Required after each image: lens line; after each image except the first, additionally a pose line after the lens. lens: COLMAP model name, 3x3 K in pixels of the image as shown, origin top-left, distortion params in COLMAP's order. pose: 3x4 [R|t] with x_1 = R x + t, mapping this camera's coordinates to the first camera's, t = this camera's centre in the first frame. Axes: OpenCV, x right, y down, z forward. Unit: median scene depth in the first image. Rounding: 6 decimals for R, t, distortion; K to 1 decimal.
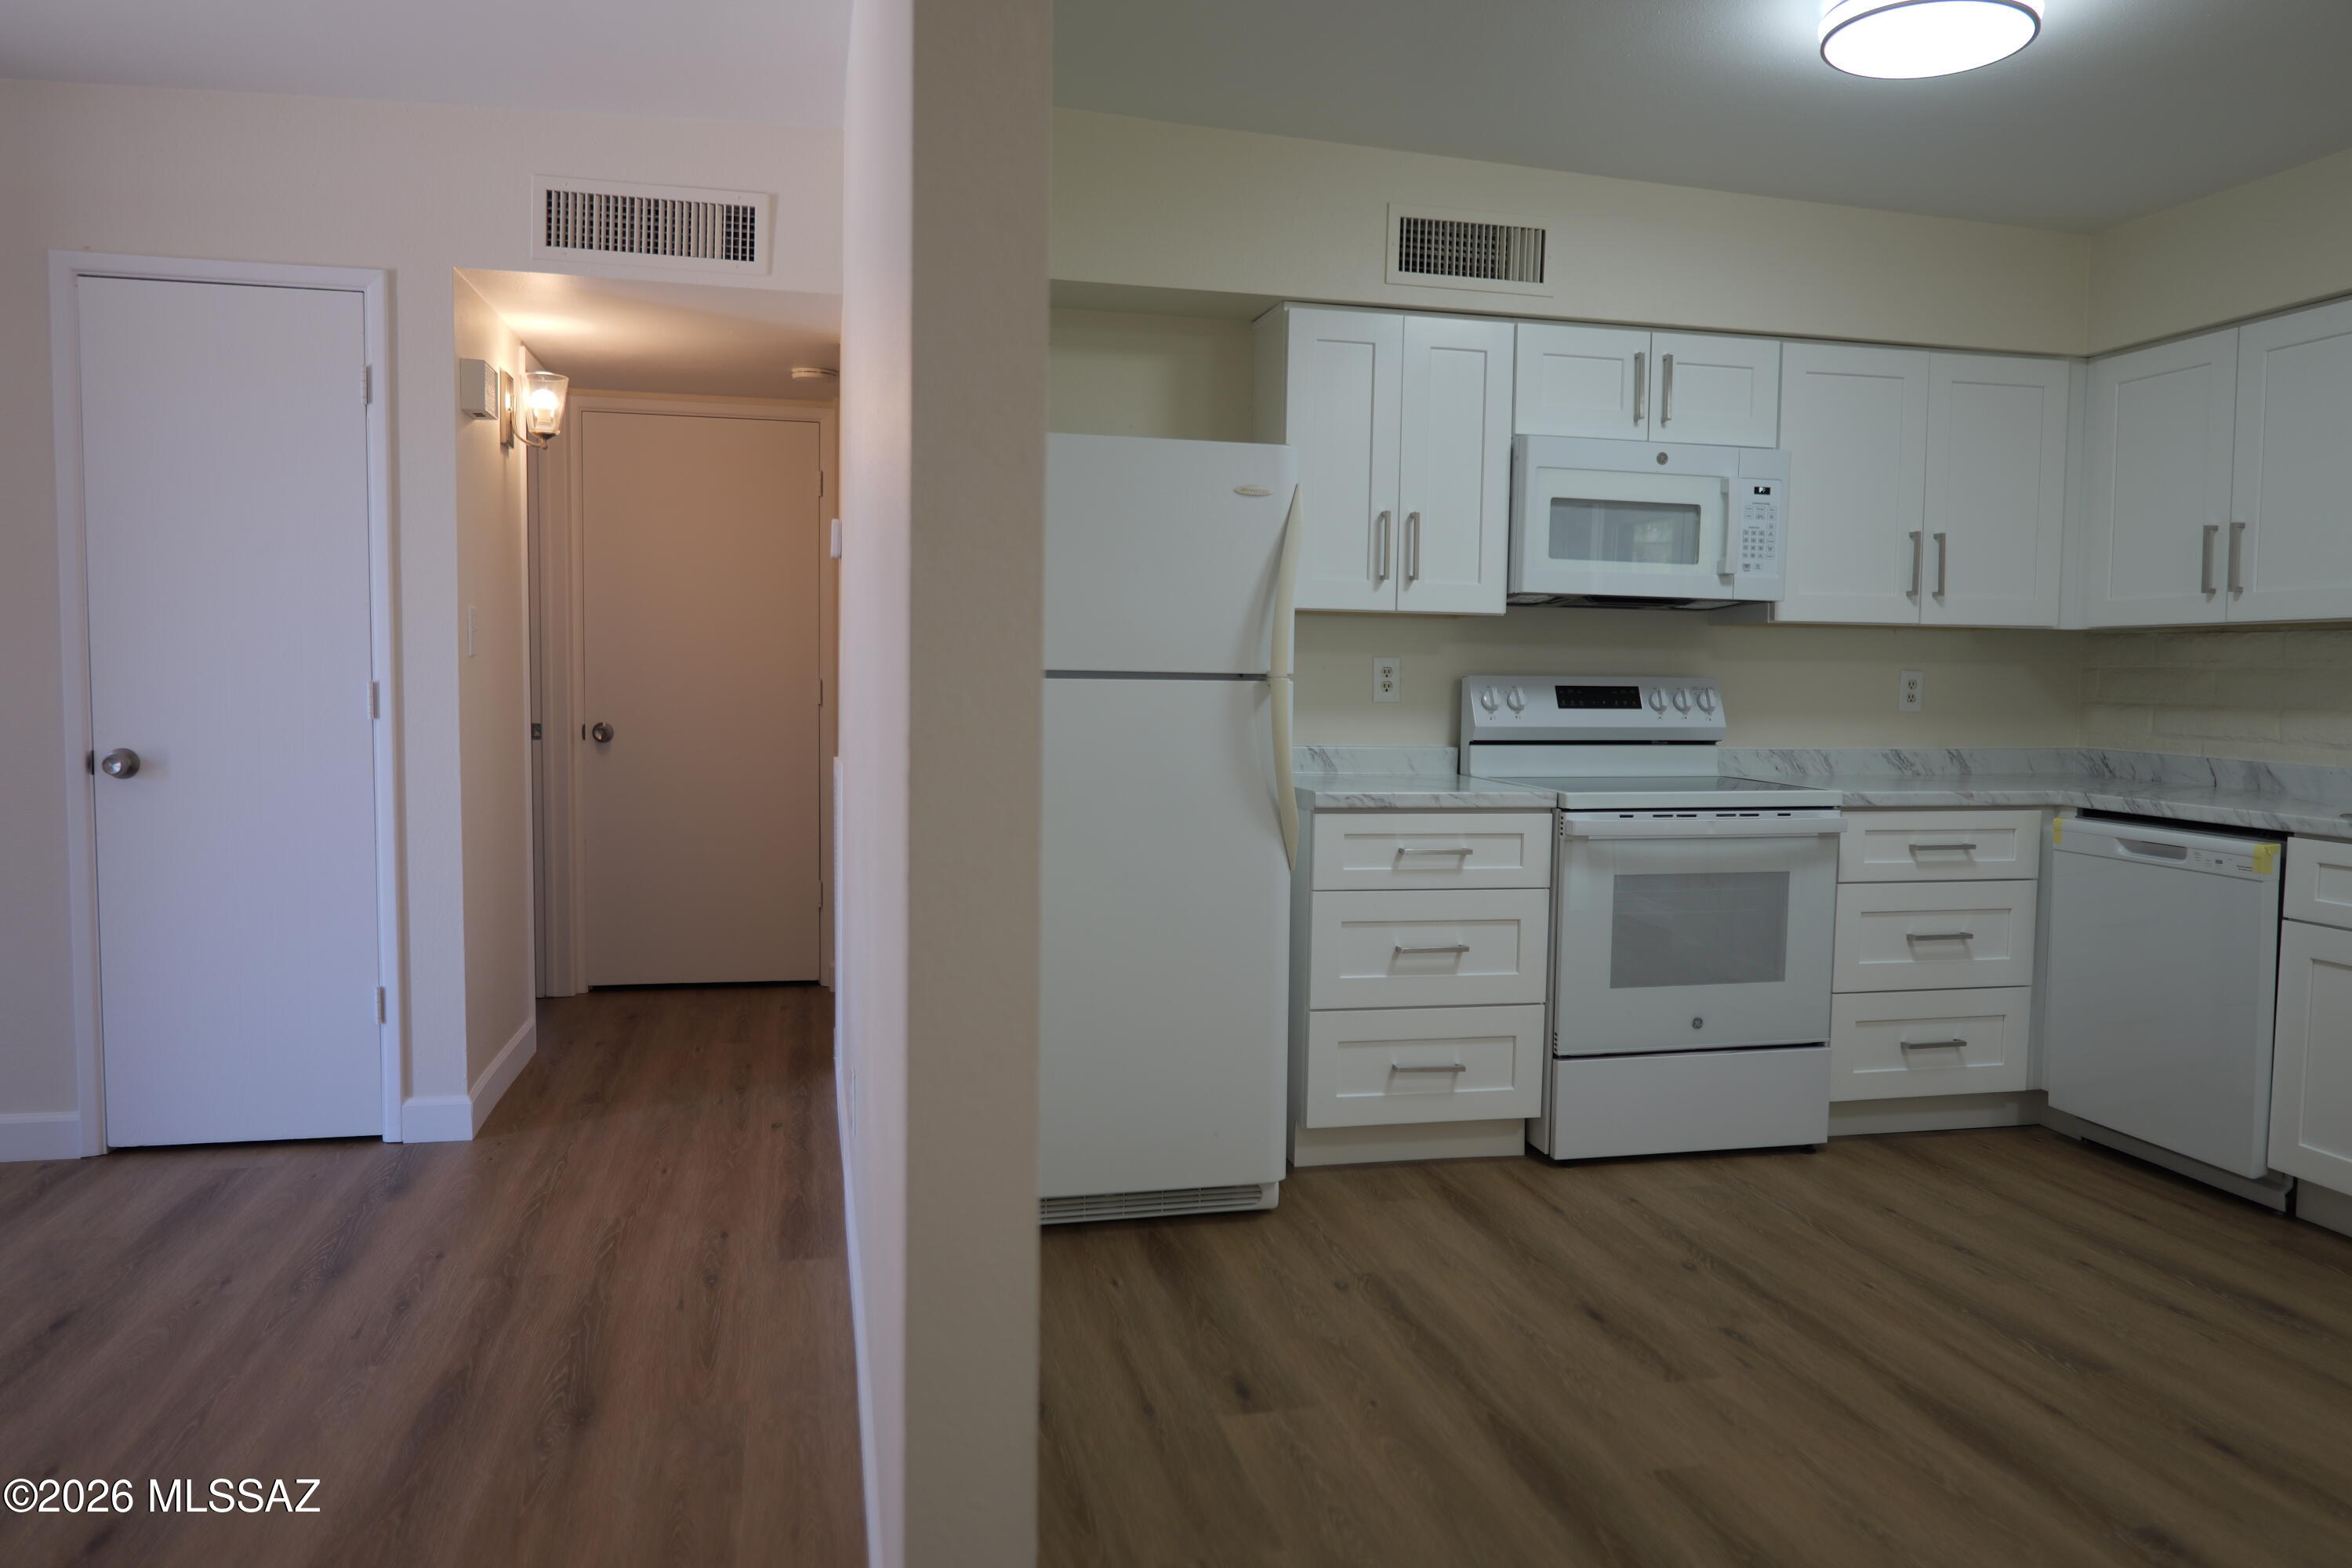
lens RADIAL K [[1583.3, 0, 1182.2], [0, 1583.3, 774.9], [0, 0, 1]] dist [-0.013489, 0.004868]
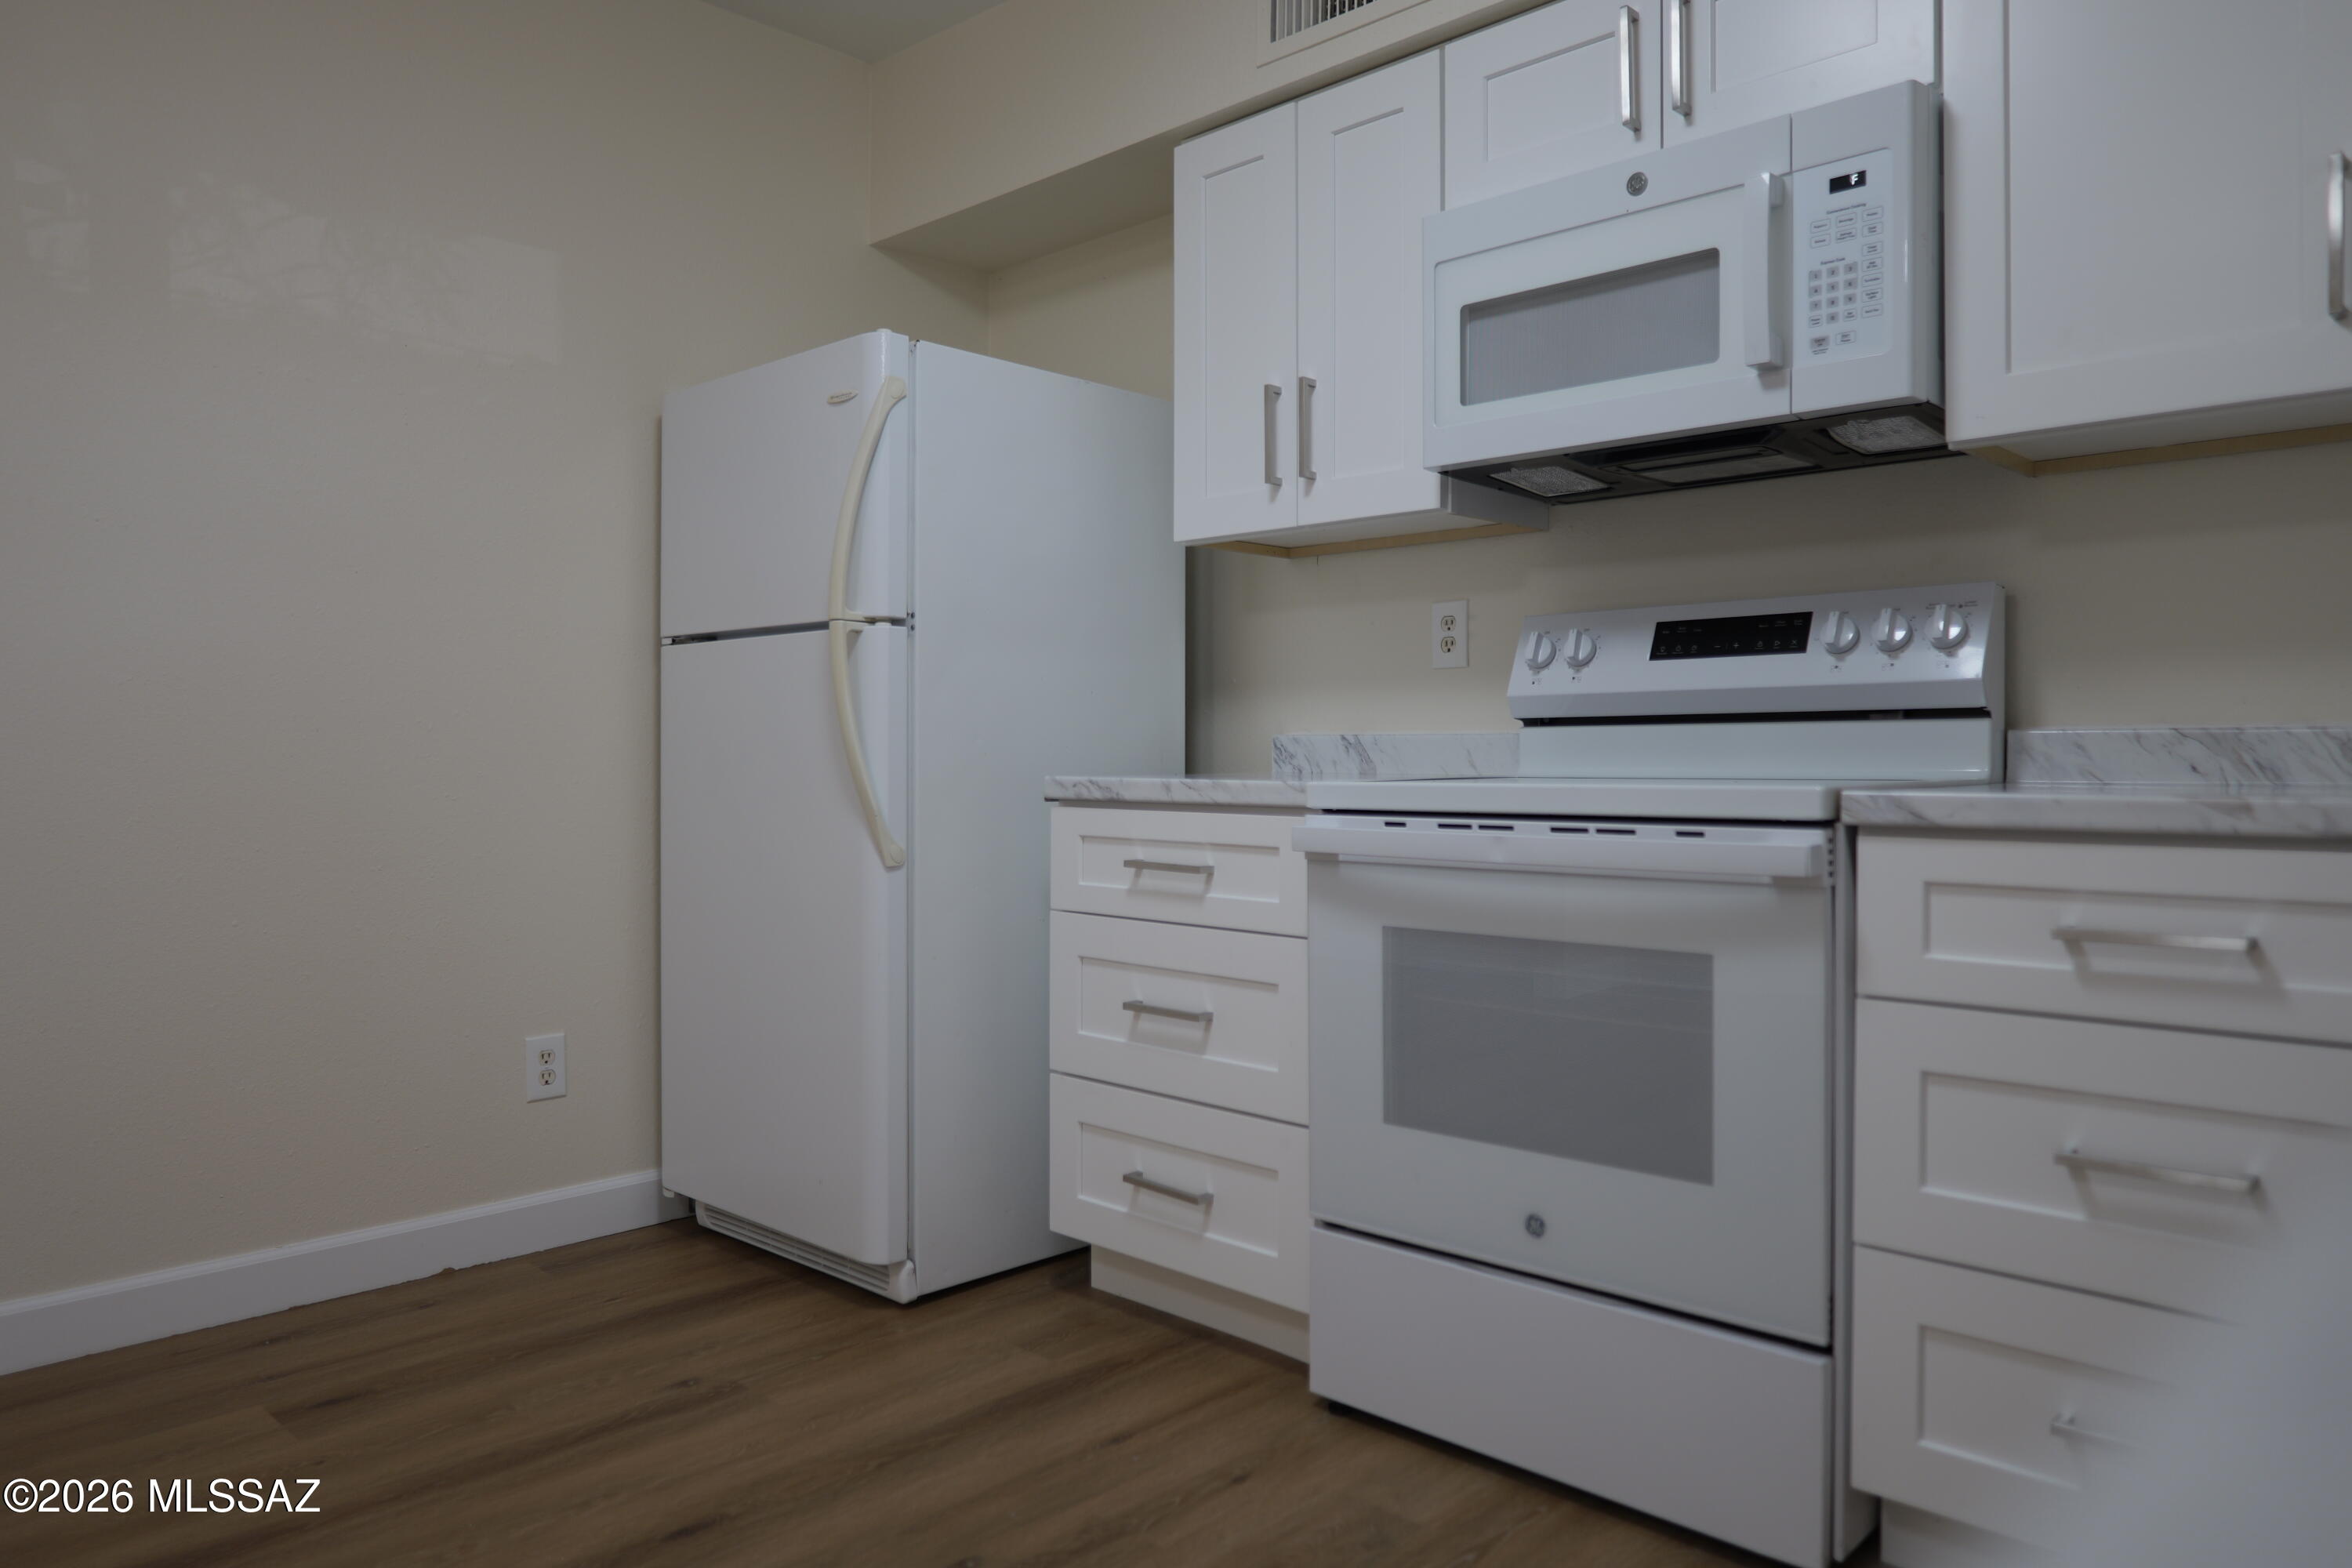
lens RADIAL K [[1583.3, 0, 1182.2], [0, 1583.3, 774.9], [0, 0, 1]] dist [-0.013489, 0.004868]
pose [[0.539981, -0.004453, -0.841666, 0.680118], [-0.045746, 0.998353, -0.034631, 0.029896], [0.840433, 0.057203, 0.538888, 0.587871]]
